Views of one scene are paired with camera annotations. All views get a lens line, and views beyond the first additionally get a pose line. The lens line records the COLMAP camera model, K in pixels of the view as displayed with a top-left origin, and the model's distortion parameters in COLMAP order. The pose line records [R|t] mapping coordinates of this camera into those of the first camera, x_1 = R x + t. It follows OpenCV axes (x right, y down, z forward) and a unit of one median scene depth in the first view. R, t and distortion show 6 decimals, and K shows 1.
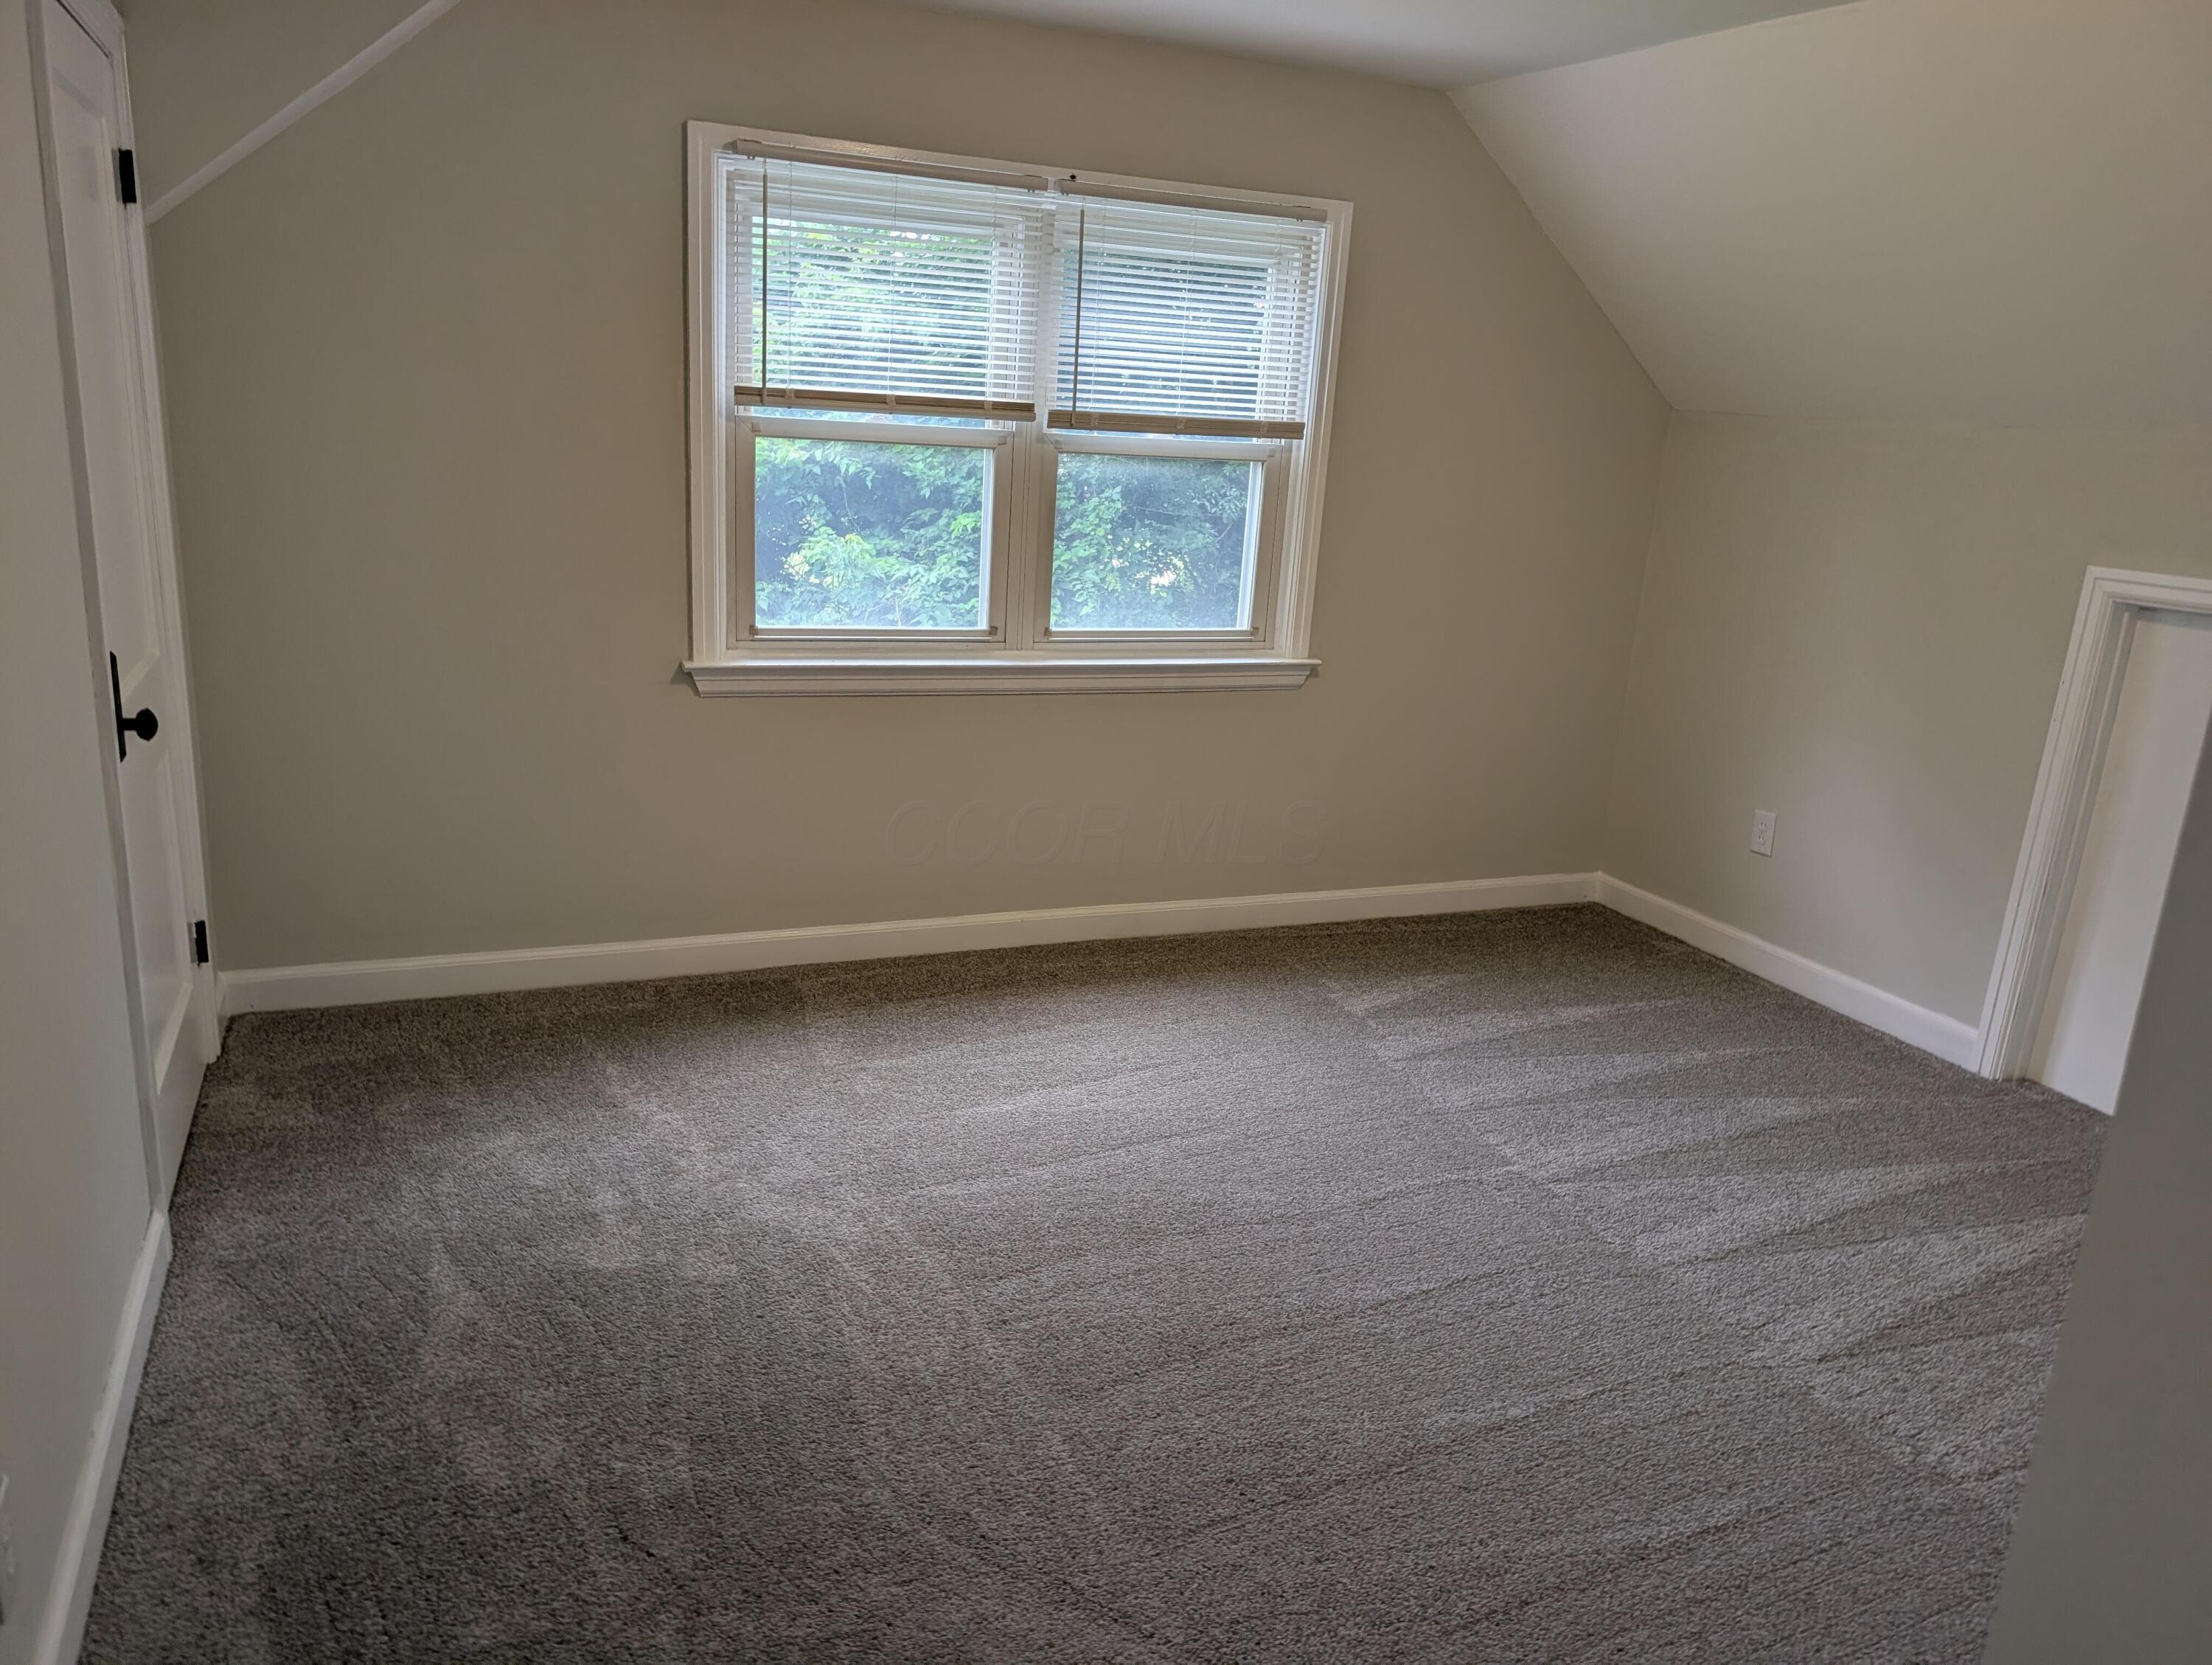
lens RADIAL K [[1578.5, 0, 1127.1], [0, 1578.5, 837.6], [0, 0, 1]] dist [0.028241, -0.024076]
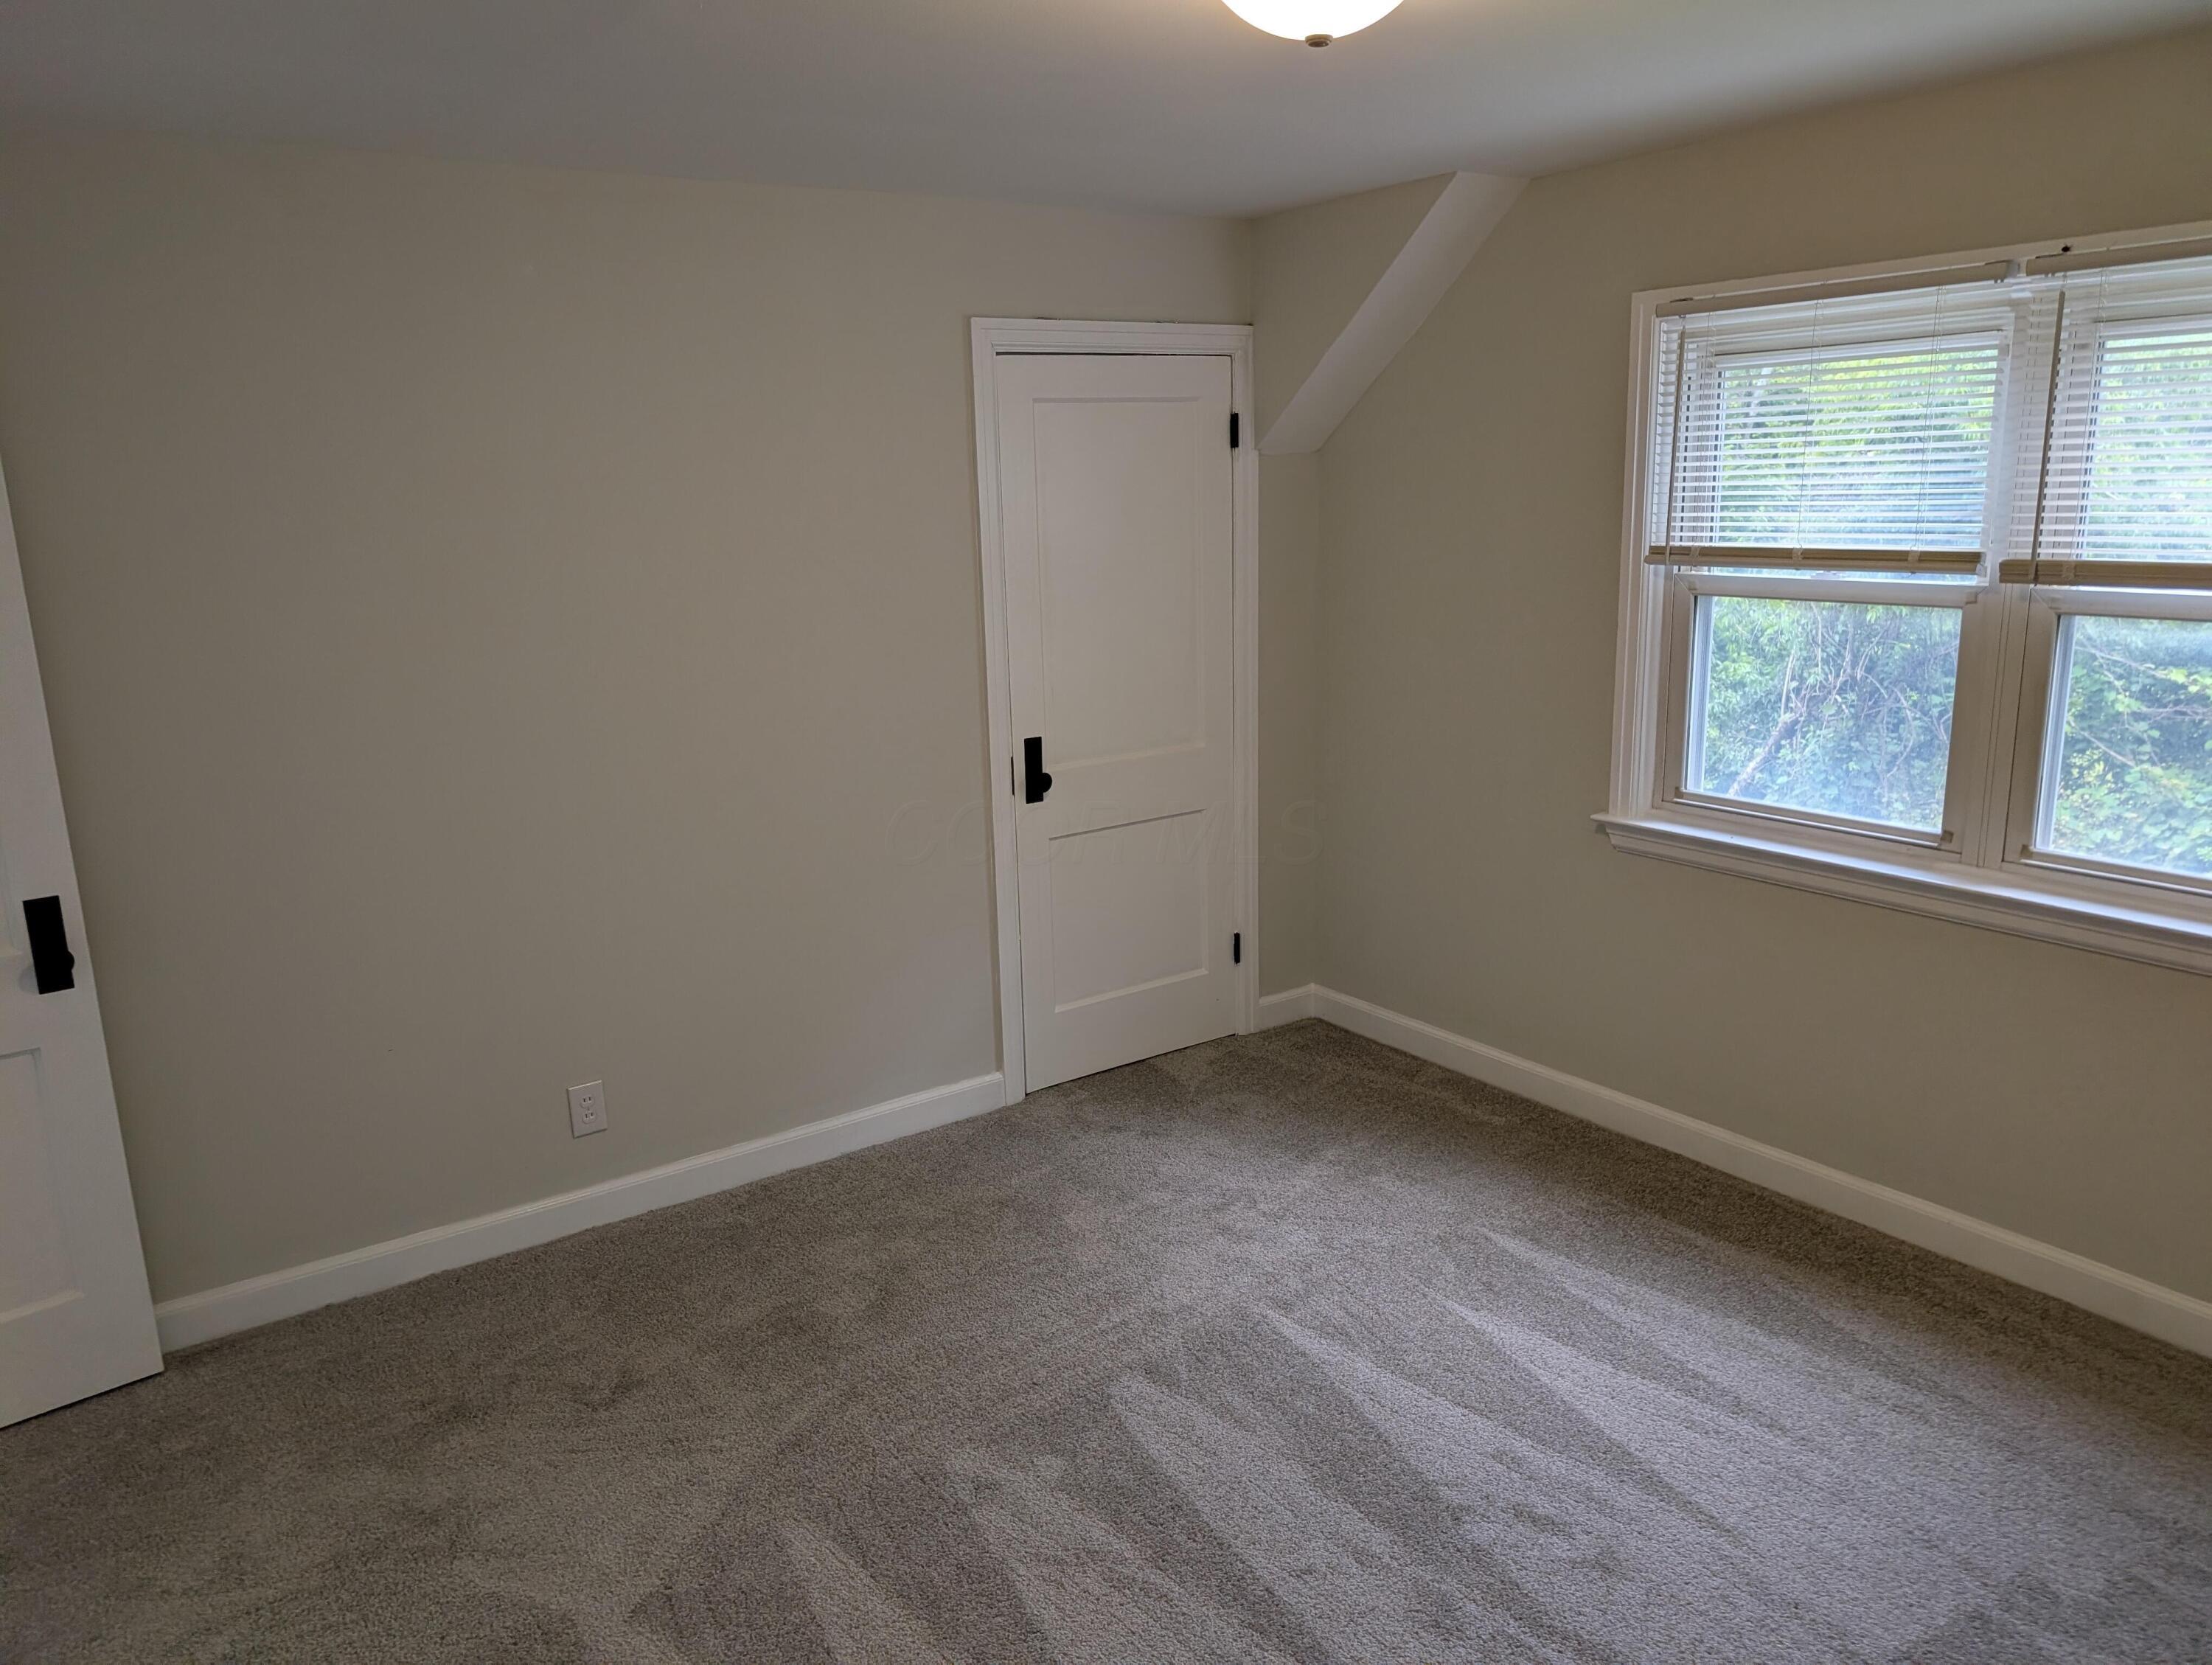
lens RADIAL K [[1578.5, 0, 1128.0], [0, 1578.5, 838.0], [0, 0, 1]] dist [0.028241, -0.024076]
pose [[0.216698, 0.152354, -0.964277, 0.629638], [-0.225983, 0.968747, 0.102276, -0.129397], [0.949723, 0.195747, 0.244355, 0.462013]]
